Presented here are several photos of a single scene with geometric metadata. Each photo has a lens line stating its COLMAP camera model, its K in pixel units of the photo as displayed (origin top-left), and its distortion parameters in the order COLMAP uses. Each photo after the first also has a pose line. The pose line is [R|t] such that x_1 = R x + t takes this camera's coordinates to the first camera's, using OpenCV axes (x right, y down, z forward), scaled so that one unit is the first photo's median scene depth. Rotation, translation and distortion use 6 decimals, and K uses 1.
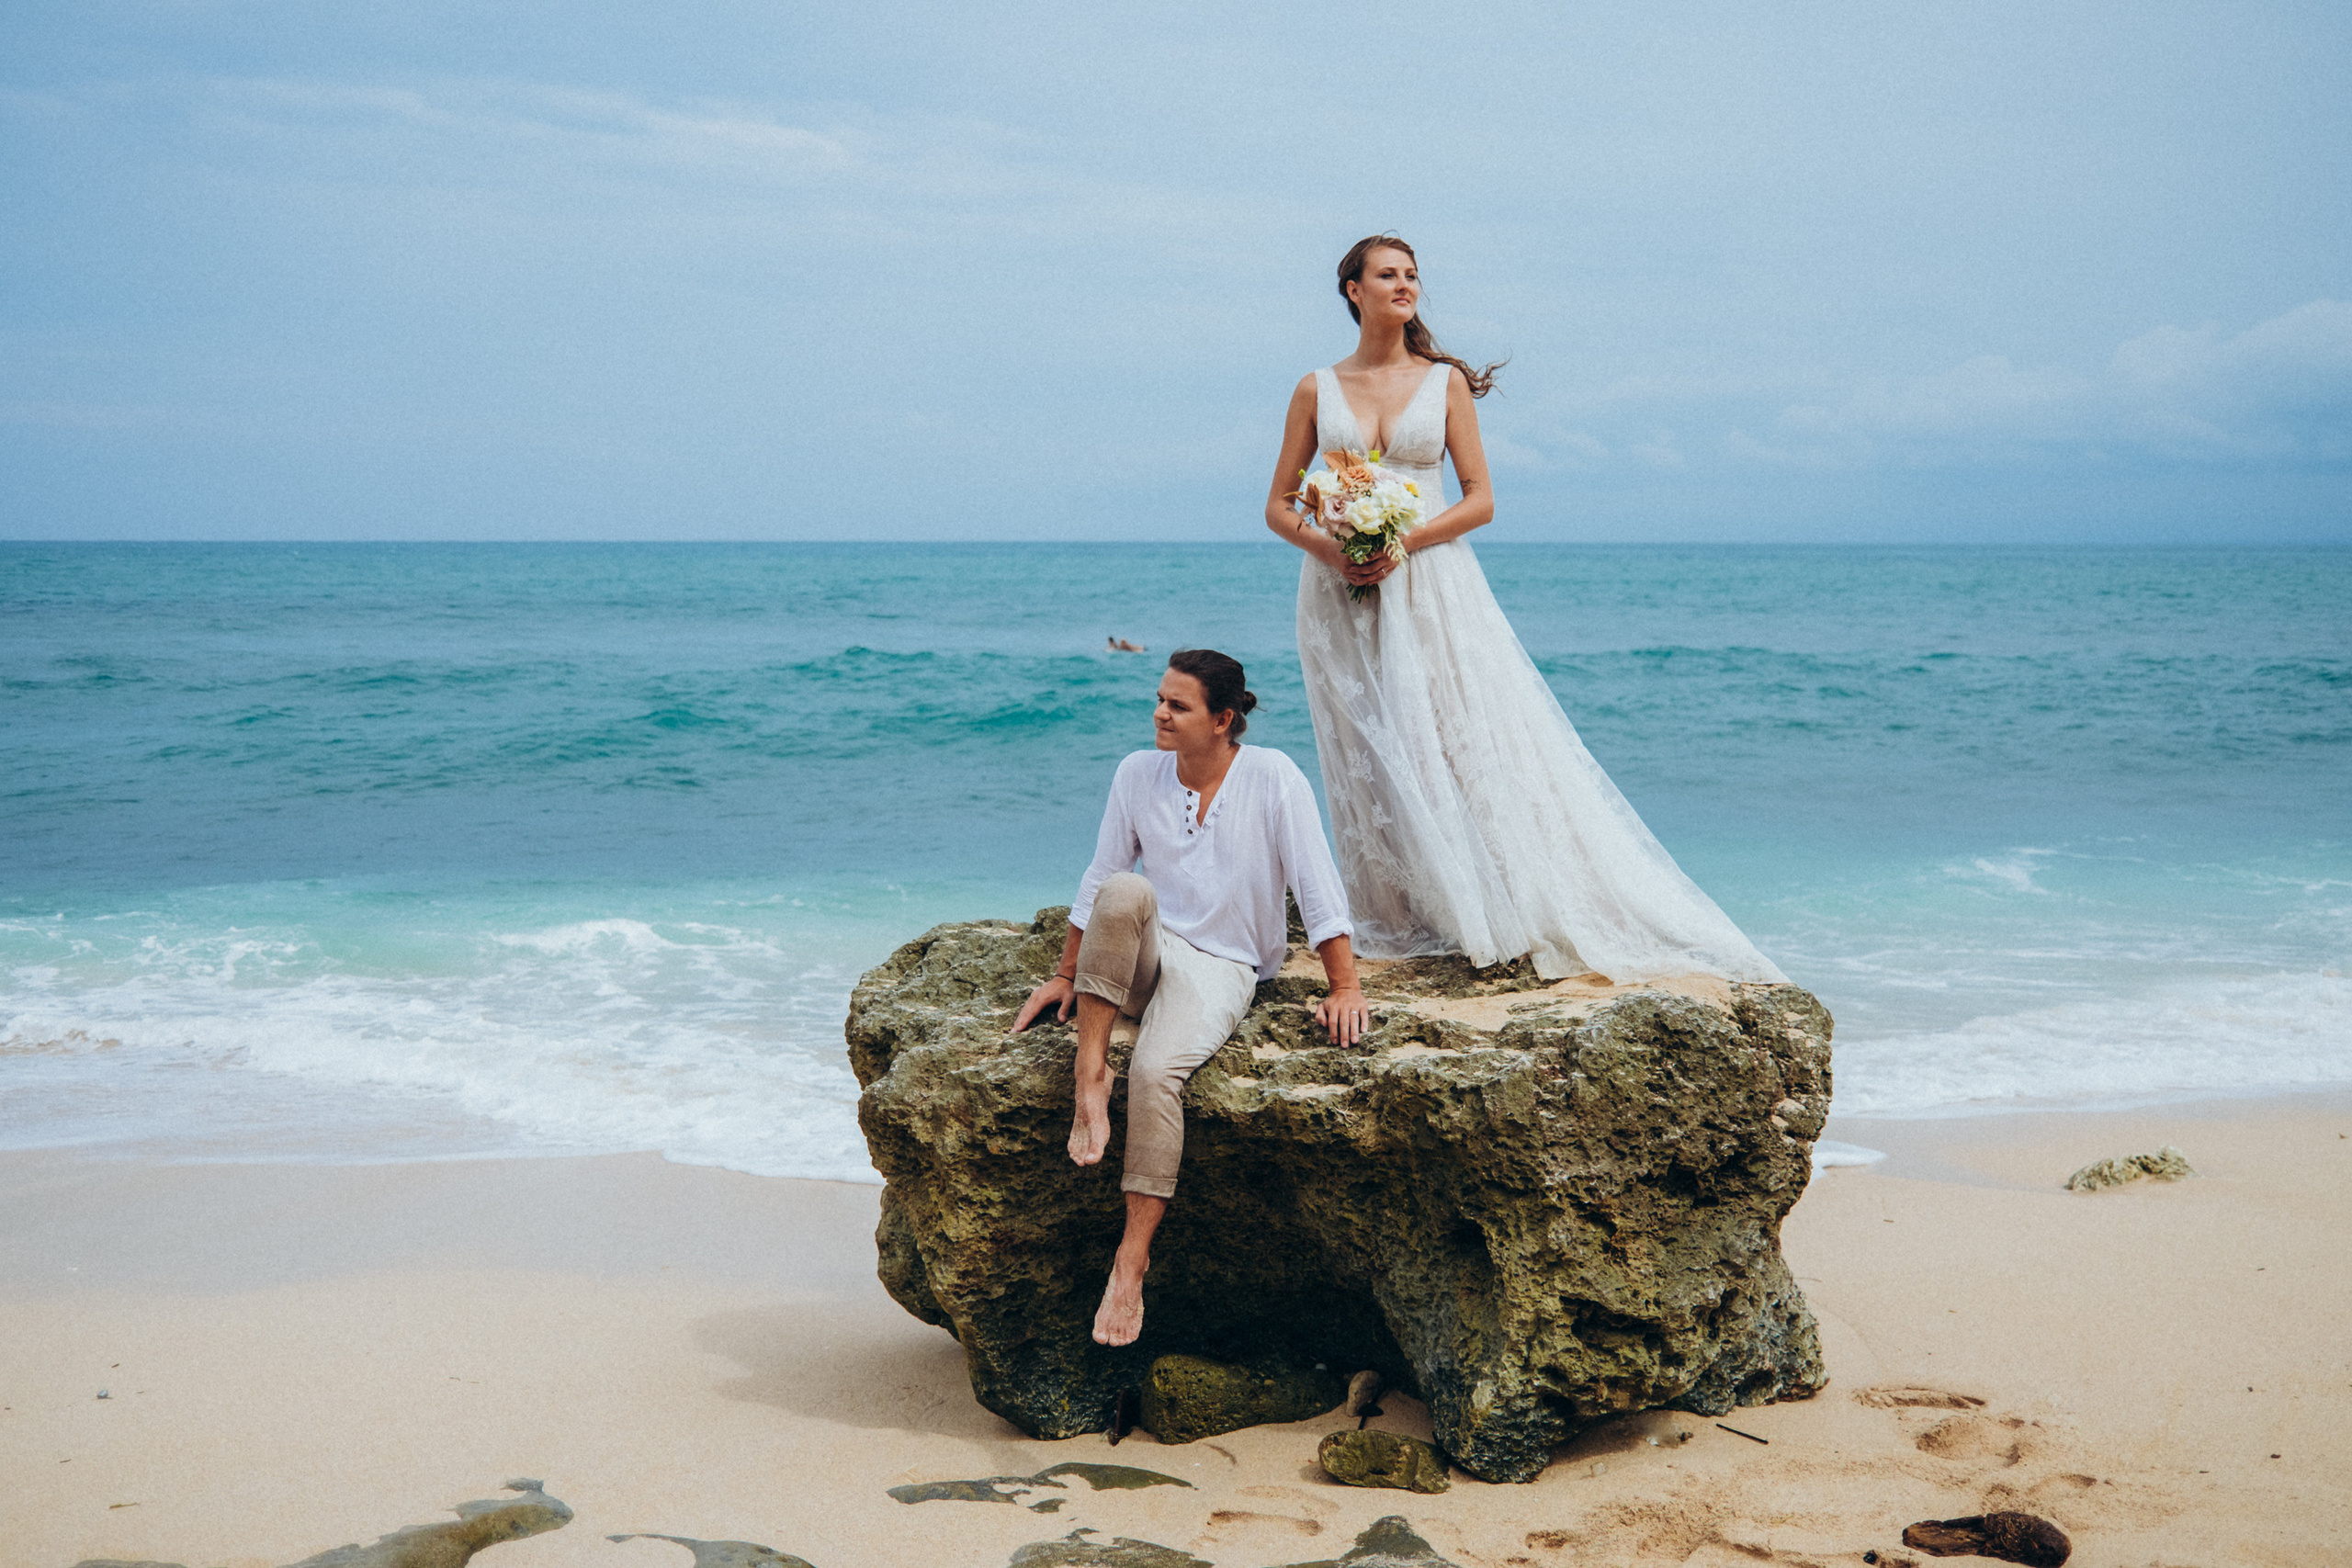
lens RADIAL K [[2452.2, 0, 1176.1], [0, 2452.2, 714.3], [0, 0, 1]] dist [-0.039439, 0.044601]
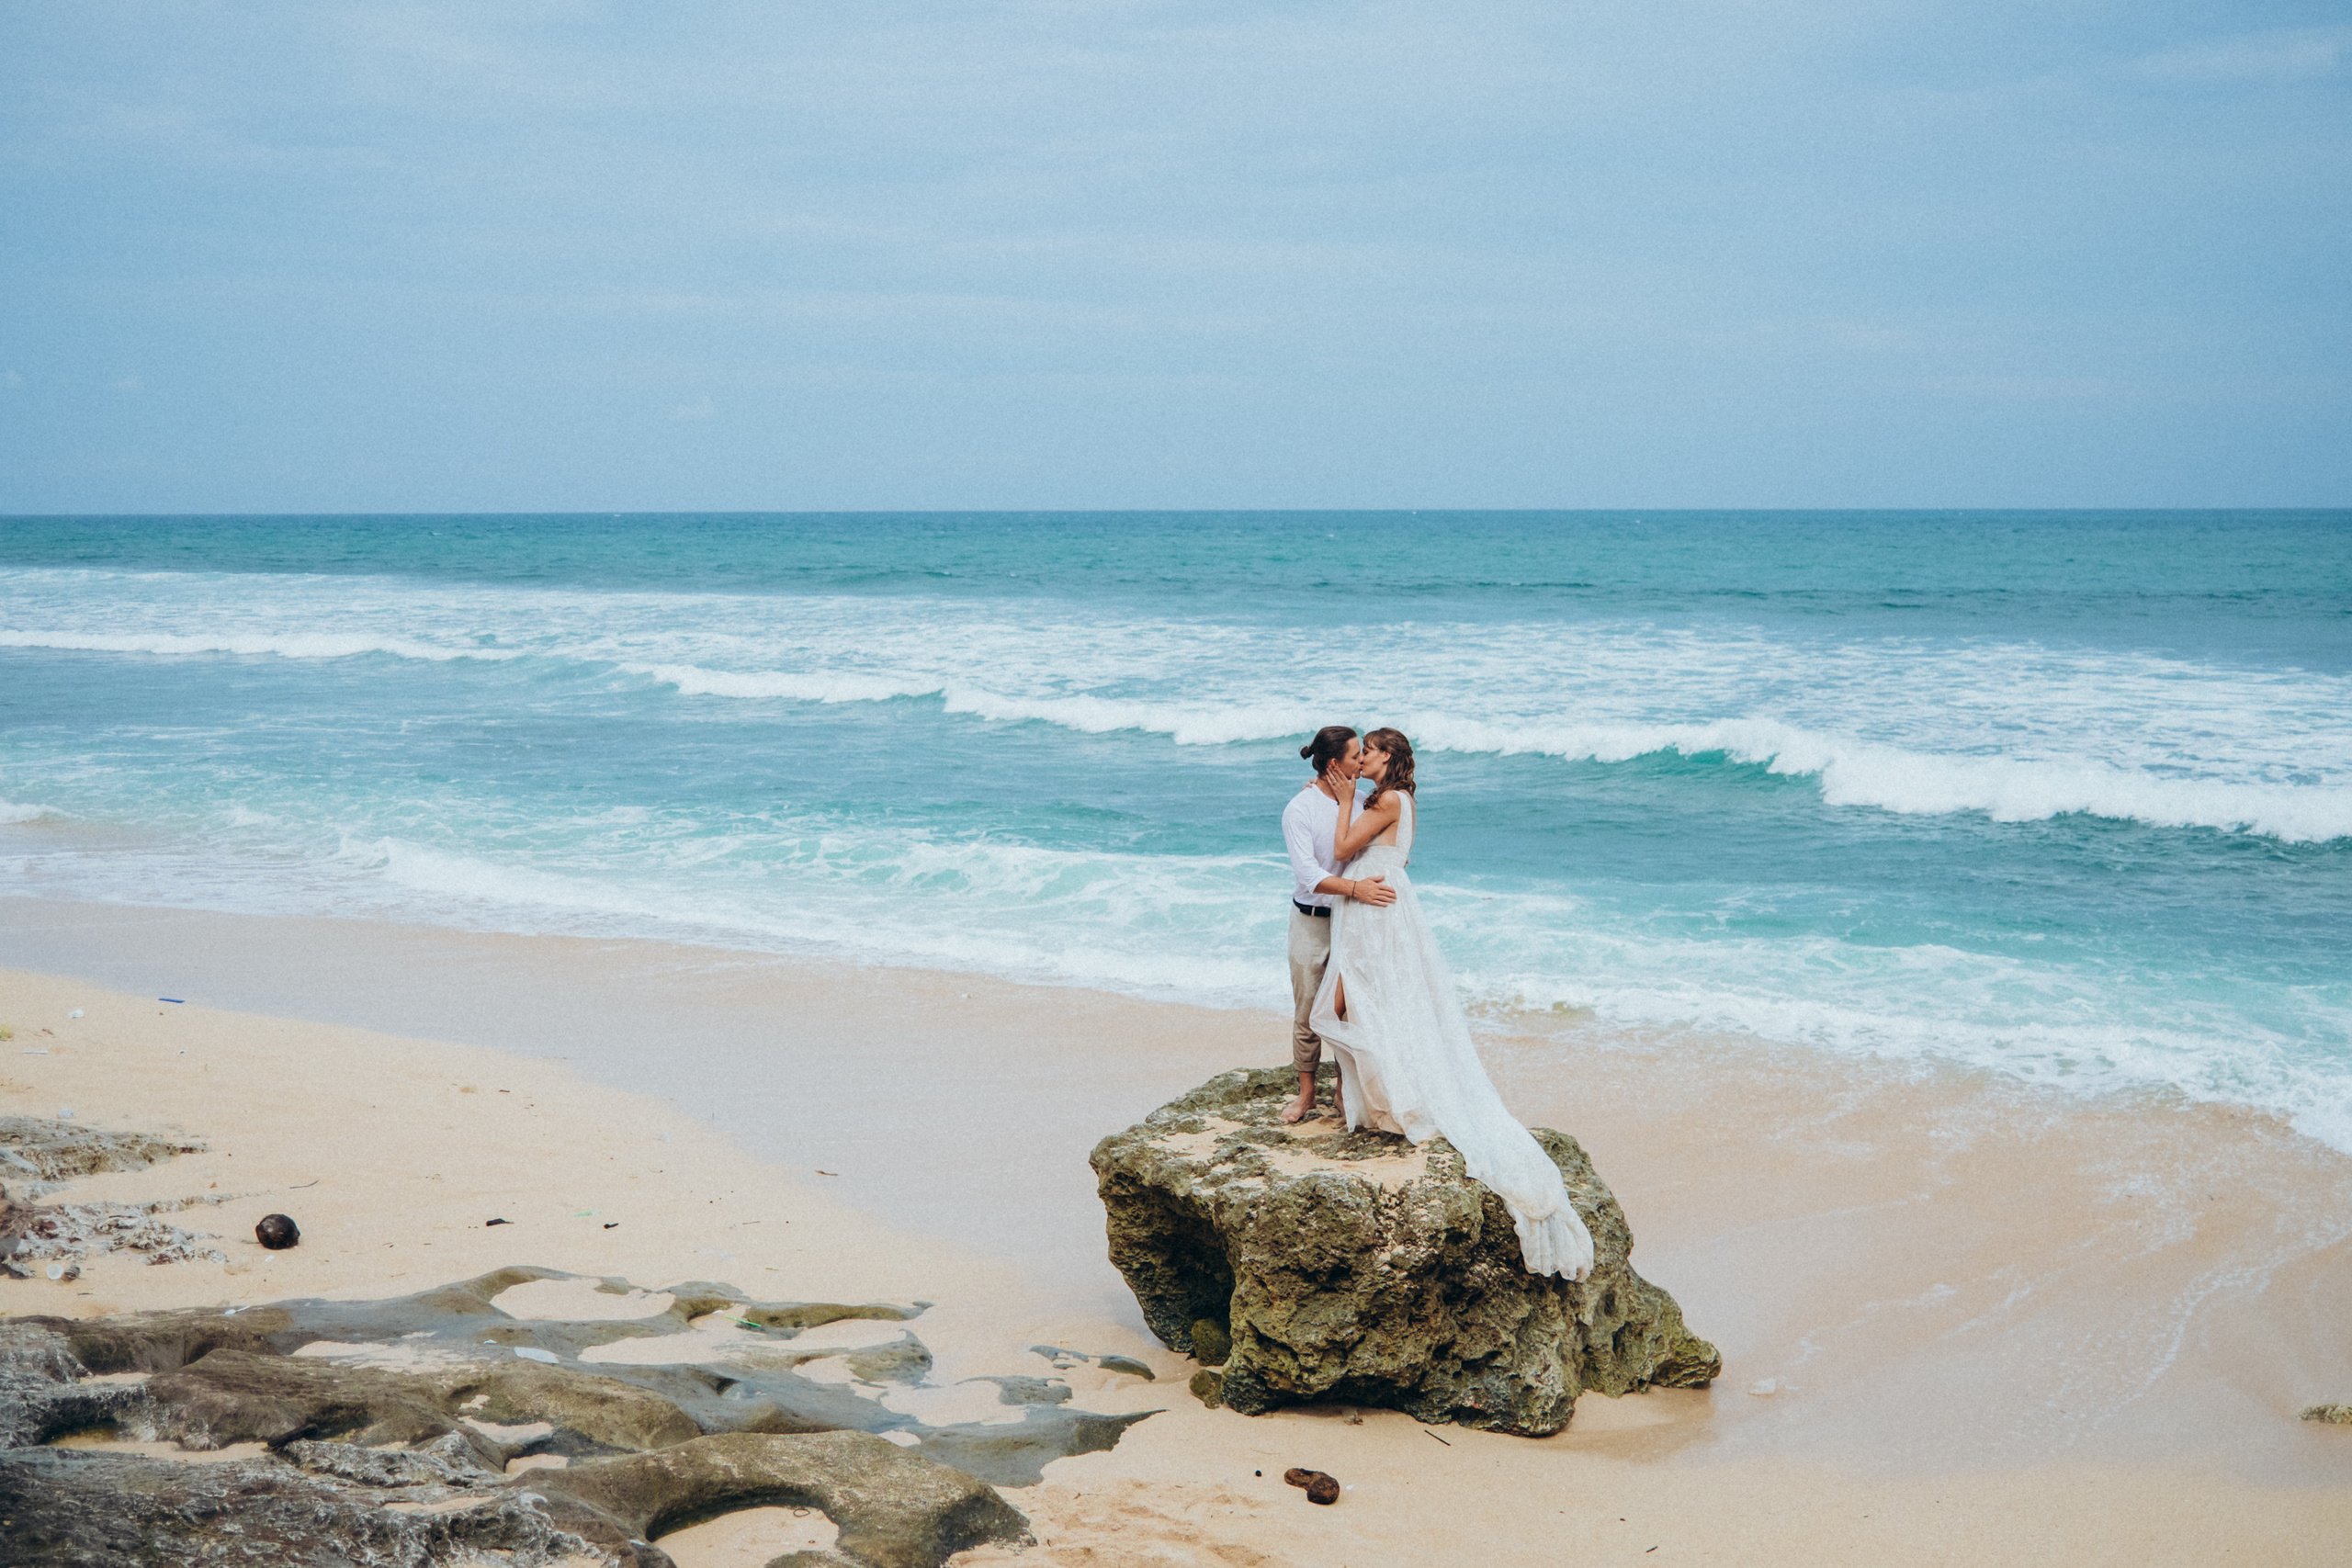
lens RADIAL K [[2452.2, 0, 1176.1], [0, 2452.2, 714.3], [0, 0, 1]] dist [-0.039439, 0.044601]
pose [[0.729622, 0.056673, -0.681498, 1.328831], [-0.047186, 0.998357, 0.032506, -0.281717], [0.682221, 0.008440, 0.731098, -0.423788]]
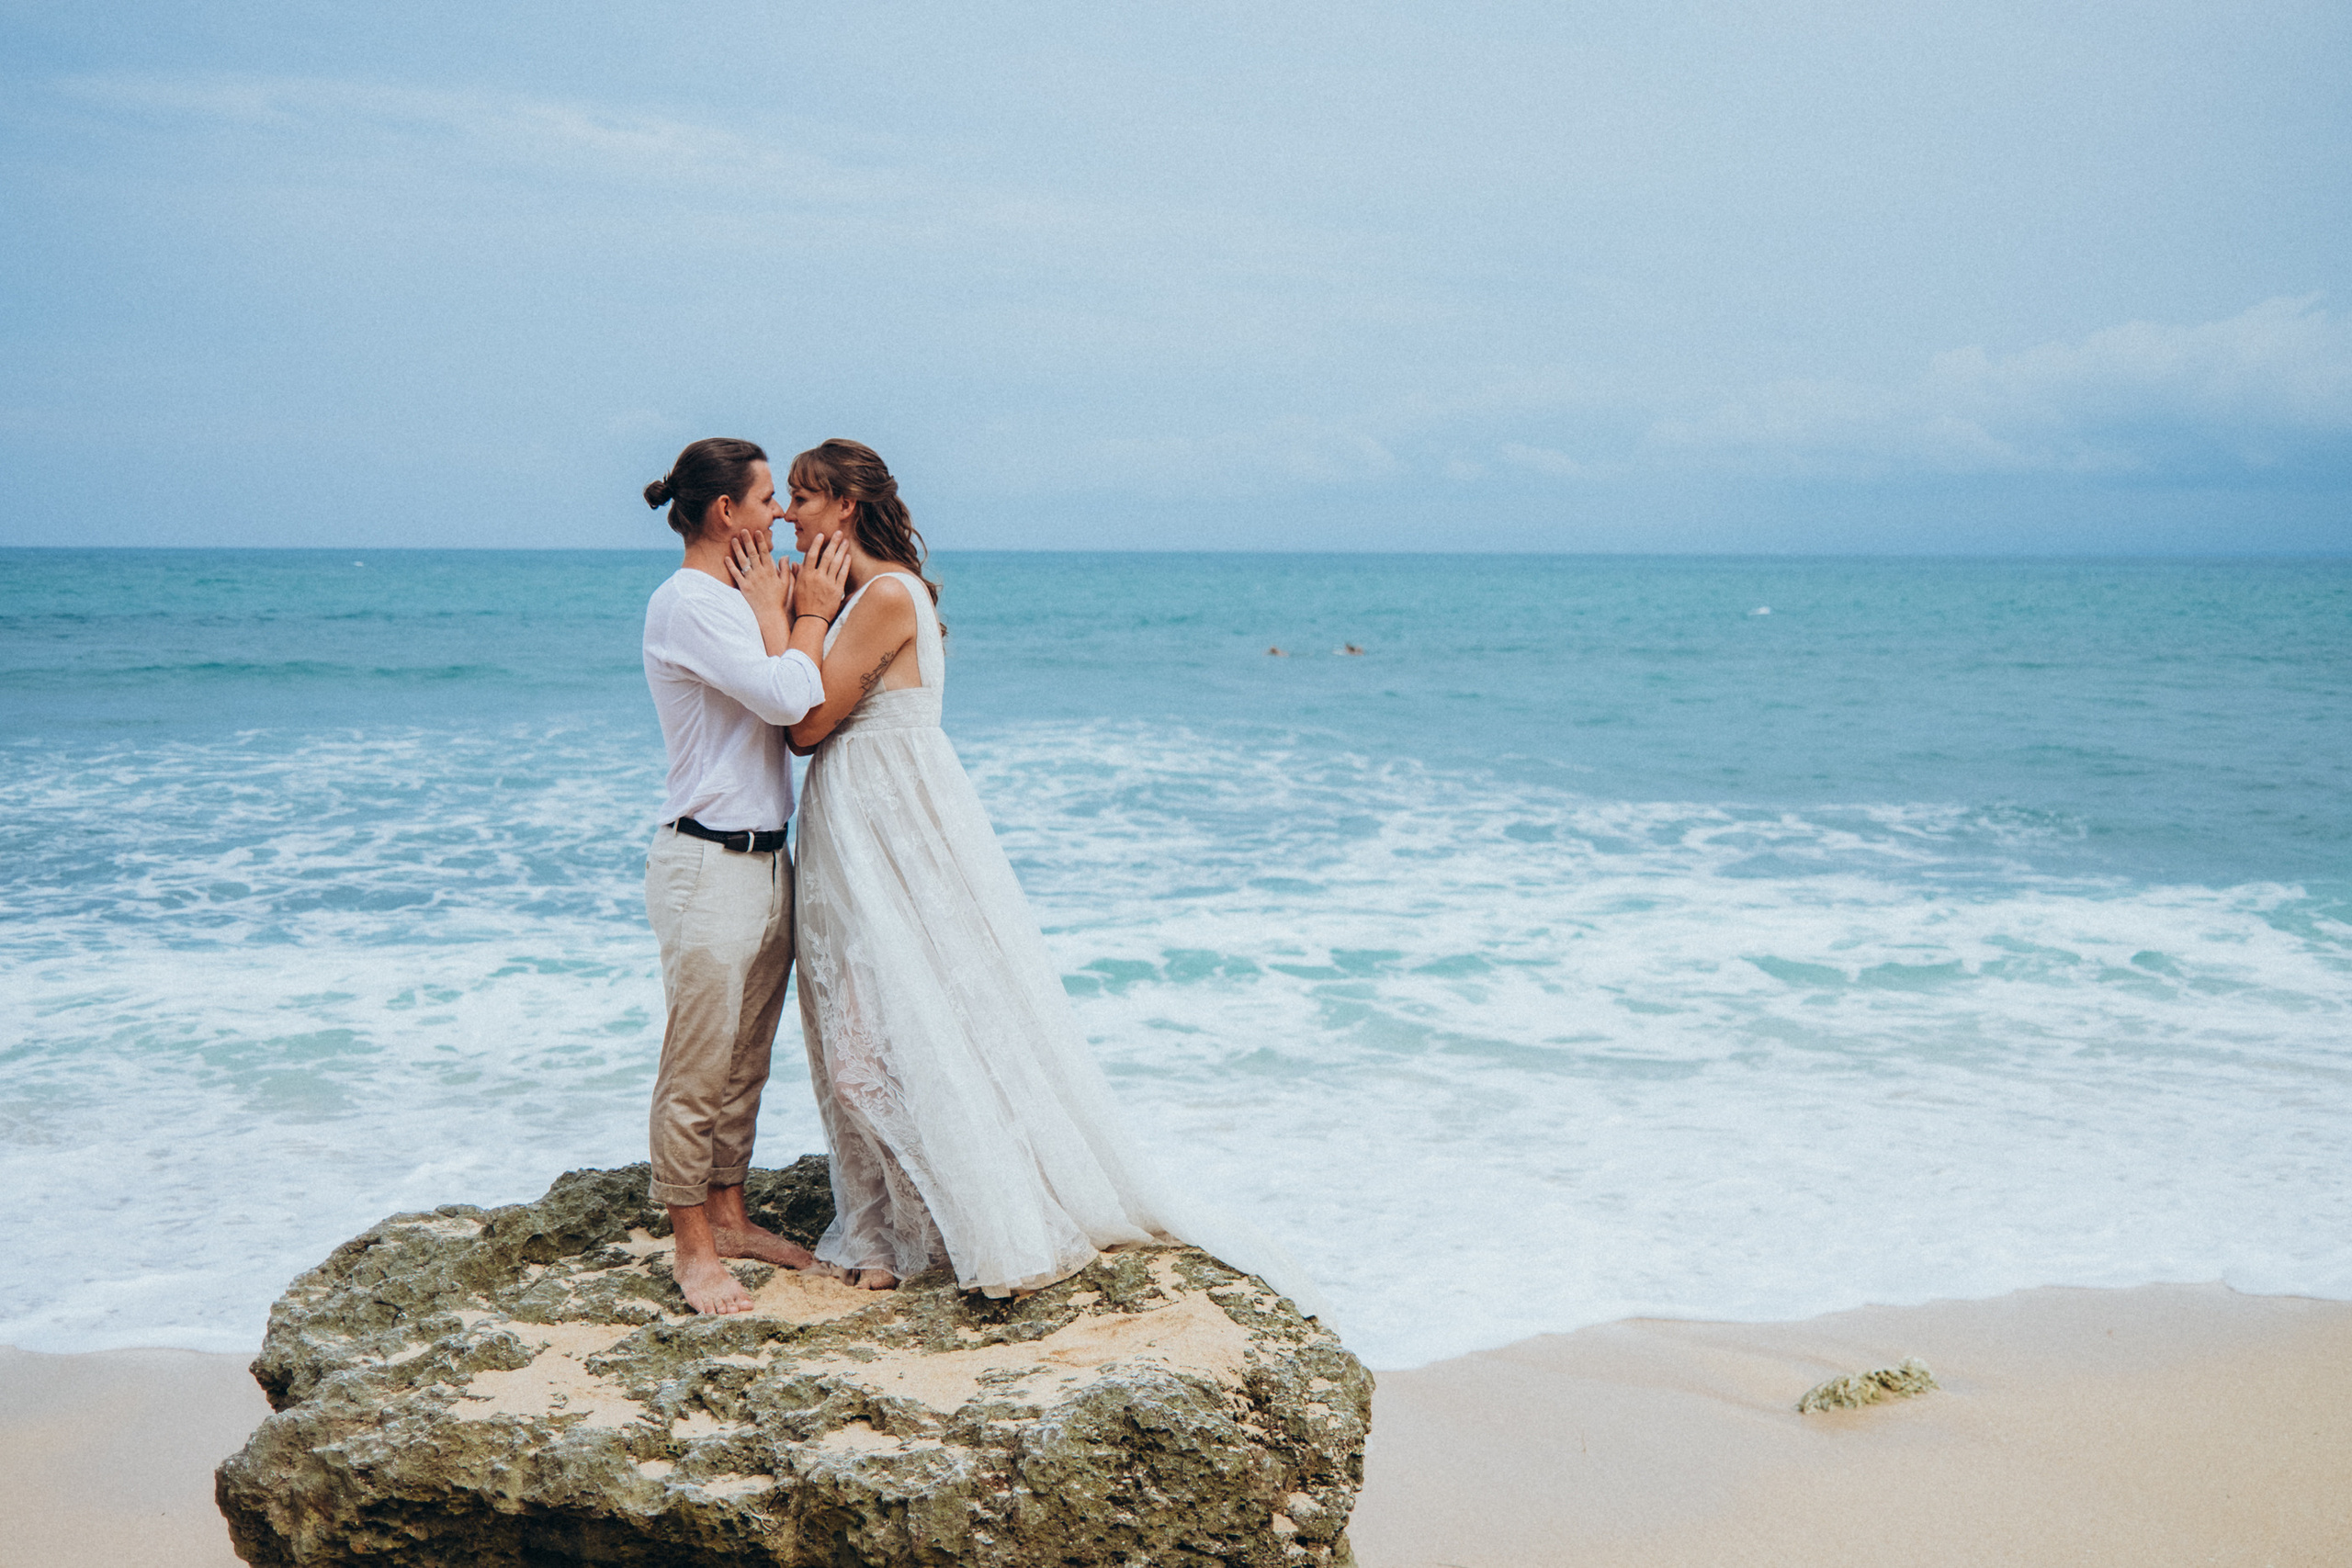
lens RADIAL K [[2493.4, 0, 1181.3], [0, 2493.4, 749.4], [0, 0, 1]] dist [-0.069000, 0.148326]
pose [[0.999215, 0.000398, 0.039620, 0.176100], [-0.000738, 0.999963, 0.008582, -0.102708], [-0.039615, -0.008604, 0.999178, 0.163013]]
